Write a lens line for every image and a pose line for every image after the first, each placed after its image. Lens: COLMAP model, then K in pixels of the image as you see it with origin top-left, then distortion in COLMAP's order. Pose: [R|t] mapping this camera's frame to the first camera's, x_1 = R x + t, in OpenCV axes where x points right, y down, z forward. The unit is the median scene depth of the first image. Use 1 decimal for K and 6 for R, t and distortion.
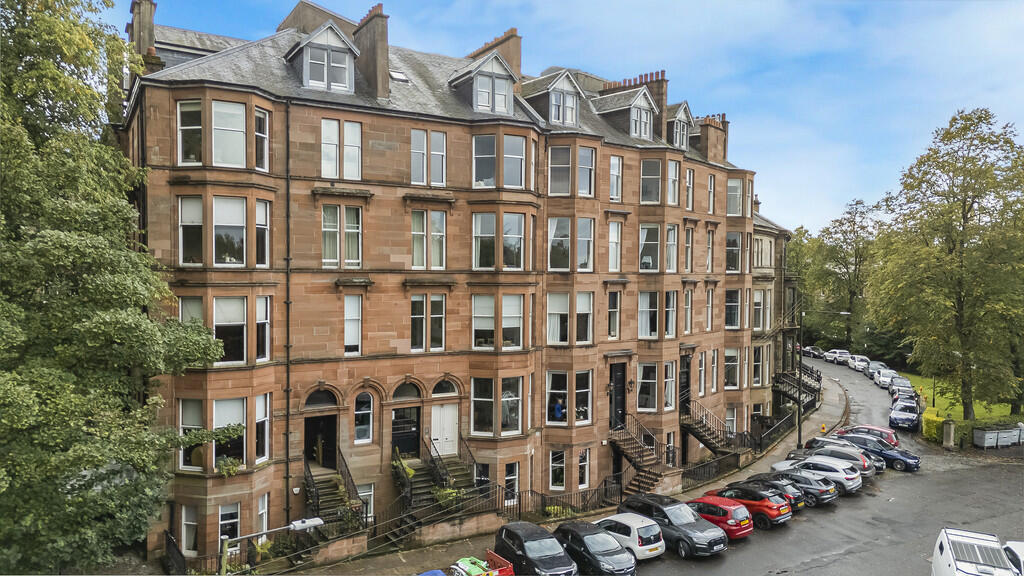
lens RADIAL K [[740.8, 0, 512.0], [0, 740.8, 287.9], [0, 0, 1]] dist [0.048658, -0.004437]
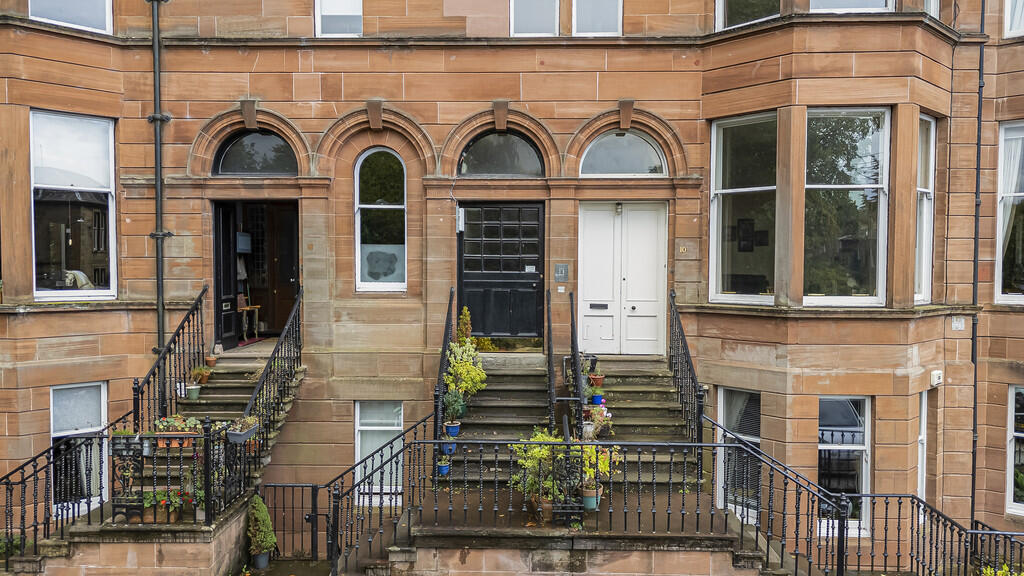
lens RADIAL K [[740.8, 0, 511.9], [0, 740.8, 289.5], [0, 0, 1]] dist [0.048658, -0.004437]
pose [[0.848694, 0.009724, -0.528795, 0.047614], [-0.008627, 0.999952, 0.004542, 0.205204], [0.528814, 0.000708, 0.848738, 0.721402]]
